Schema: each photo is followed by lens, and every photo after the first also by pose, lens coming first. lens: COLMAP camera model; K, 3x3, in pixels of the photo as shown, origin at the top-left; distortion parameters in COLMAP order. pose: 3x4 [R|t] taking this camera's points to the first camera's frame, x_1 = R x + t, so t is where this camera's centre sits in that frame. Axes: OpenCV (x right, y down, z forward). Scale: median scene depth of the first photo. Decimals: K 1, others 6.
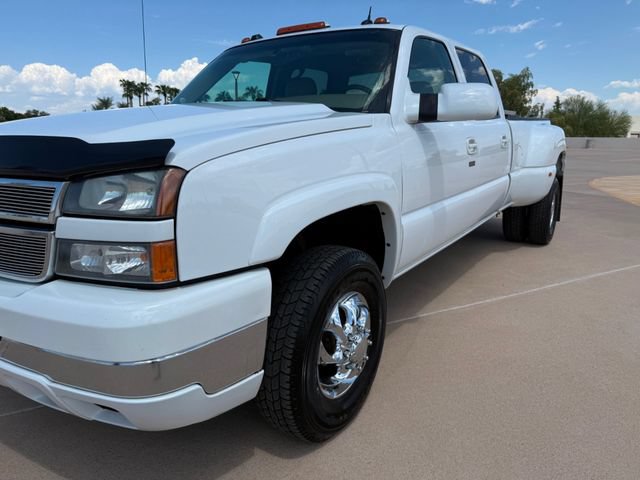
lens RADIAL K [[461.1, 0, 315.2], [0, 461.1, 241.4], [0, 0, 1]] dist [0.007044, -0.015401]
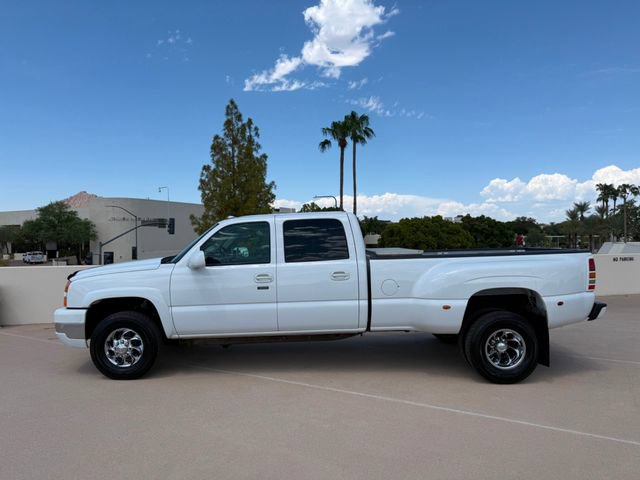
lens RADIAL K [[461.1, 0, 323.8], [0, 461.1, 239.9], [0, 0, 1]] dist [0.007044, -0.015401]
pose [[0.550030, -0.005271, -0.835128, 2.124309], [-0.175692, 0.976871, -0.121879, -0.193949], [0.816455, 0.213762, 0.536382, 0.244181]]
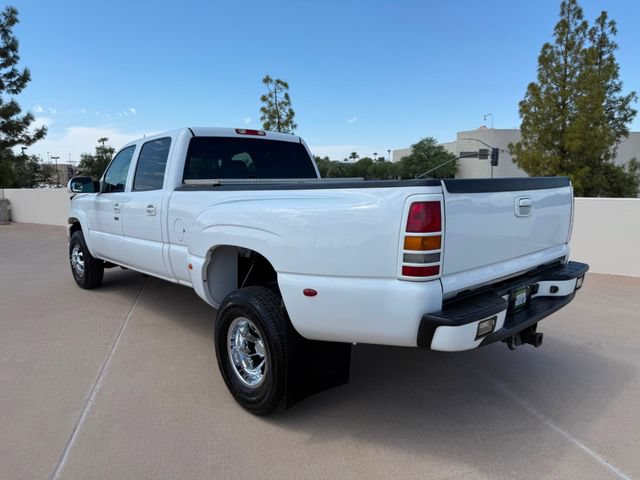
lens RADIAL K [[461.1, 0, 318.8], [0, 461.1, 240.4], [0, 0, 1]] dist [0.007044, -0.015401]
pose [[-0.261154, 0.131894, -0.956244, 1.928636], [-0.200016, 0.961728, 0.187275, -0.582594], [0.944347, 0.240172, -0.224779, 2.167895]]
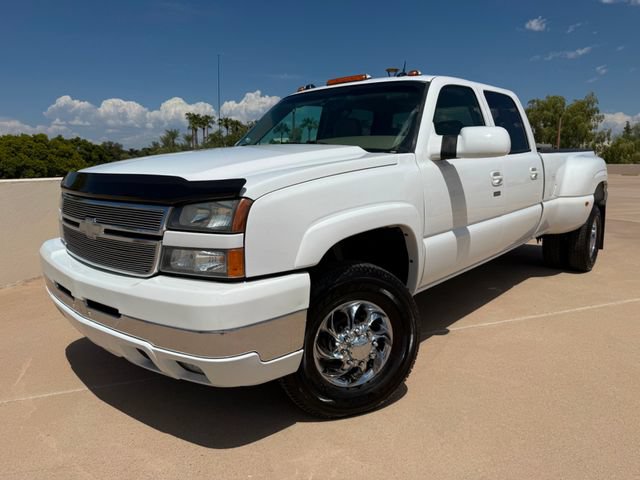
lens RADIAL K [[461.1, 0, 314.4], [0, 461.1, 241.6], [0, 0, 1]] dist [0.007044, -0.015401]
pose [[0.992860, 0.014720, -0.118375, 0.037361], [-0.021557, 0.998159, -0.056692, 0.024918], [0.117322, 0.058839, 0.991349, -0.178238]]
